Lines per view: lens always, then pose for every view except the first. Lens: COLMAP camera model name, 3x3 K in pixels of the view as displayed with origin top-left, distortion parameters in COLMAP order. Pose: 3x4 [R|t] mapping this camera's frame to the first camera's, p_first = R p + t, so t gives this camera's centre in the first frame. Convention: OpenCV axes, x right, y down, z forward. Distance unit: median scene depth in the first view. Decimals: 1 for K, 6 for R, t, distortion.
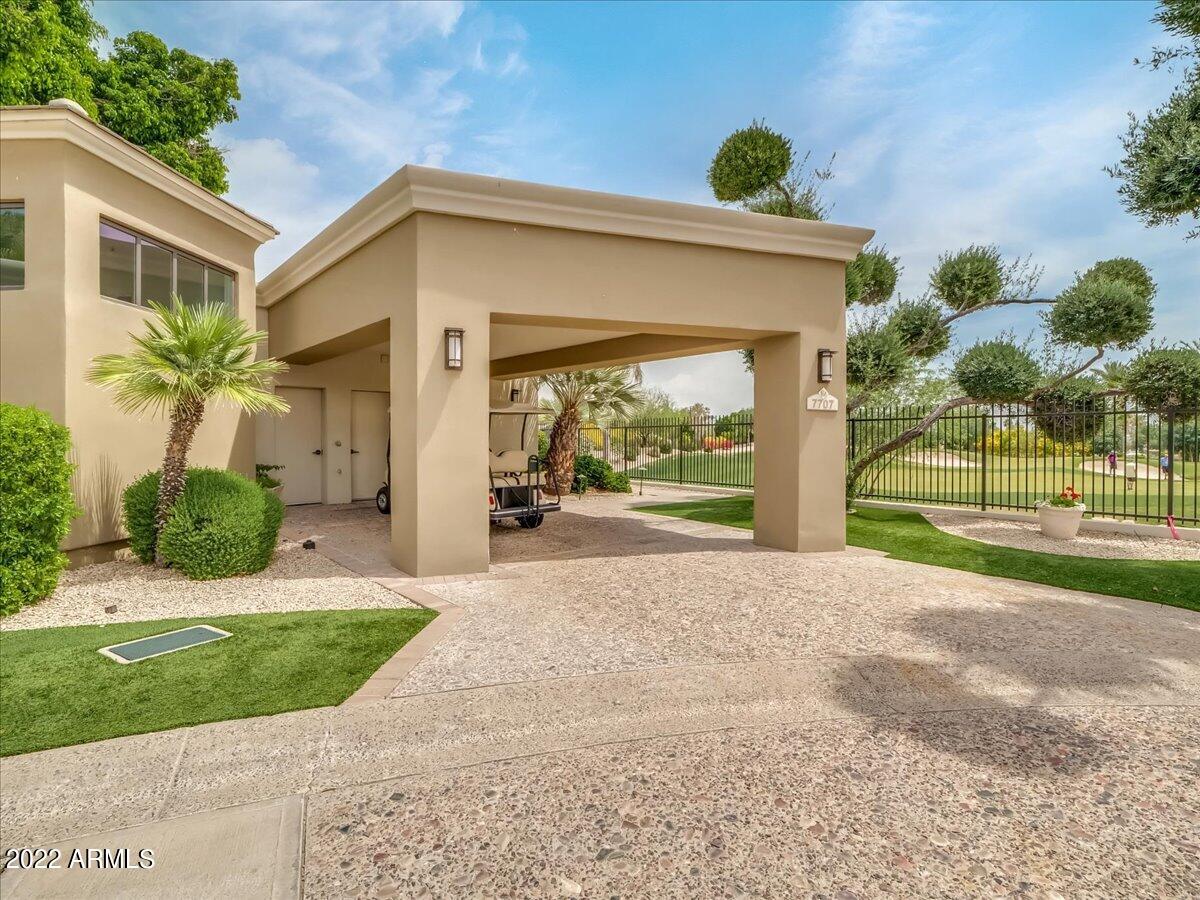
lens RADIAL K [[594.5, 0, 611.7], [0, 594.5, 446.8], [0, 0, 1]] dist [-0.012953, 0.000435]
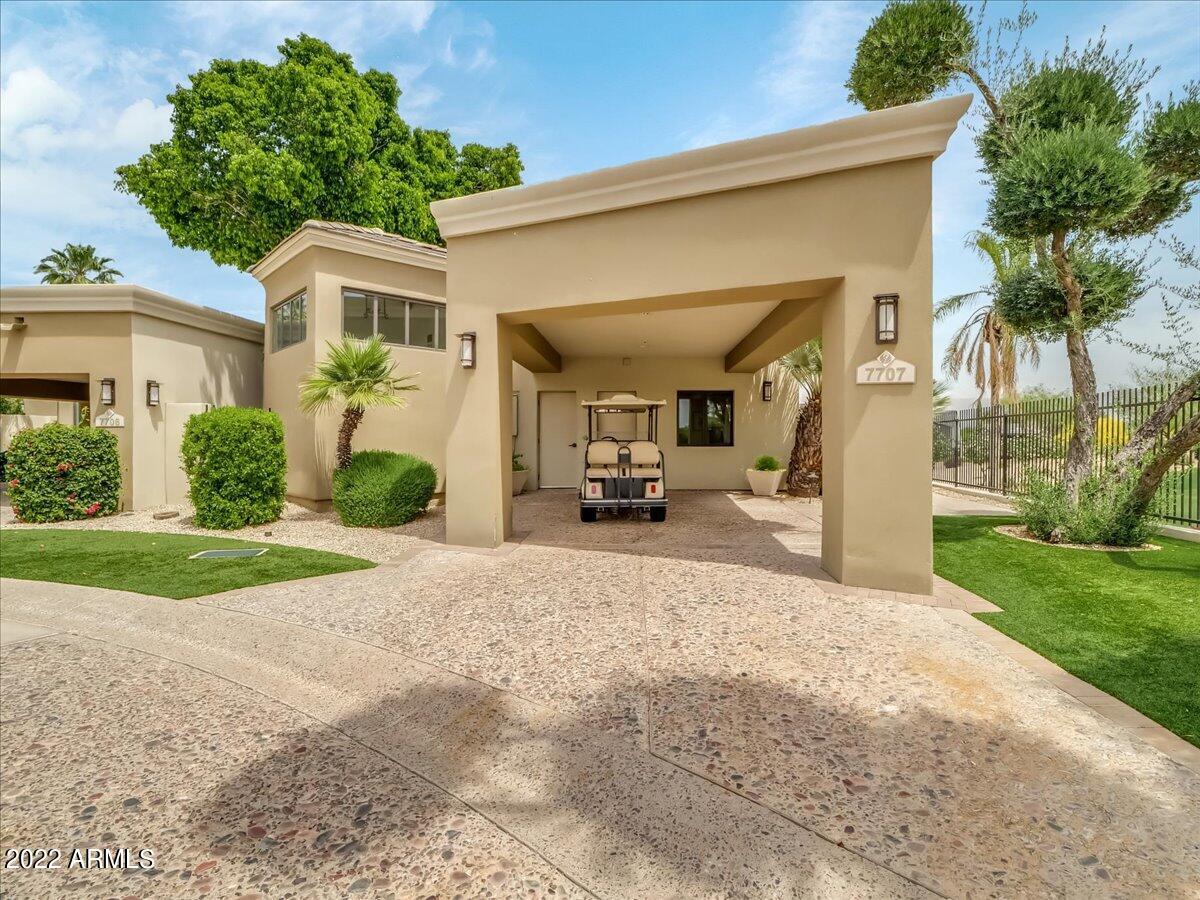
lens RADIAL K [[594.5, 0, 611.7], [0, 594.5, 446.8], [0, 0, 1]] dist [-0.012953, 0.000435]
pose [[0.729563, 0.009408, -0.683849, 0.711031], [-0.010377, 0.999943, 0.002687, 0.015889], [0.683835, 0.005136, 0.729618, 0.339932]]
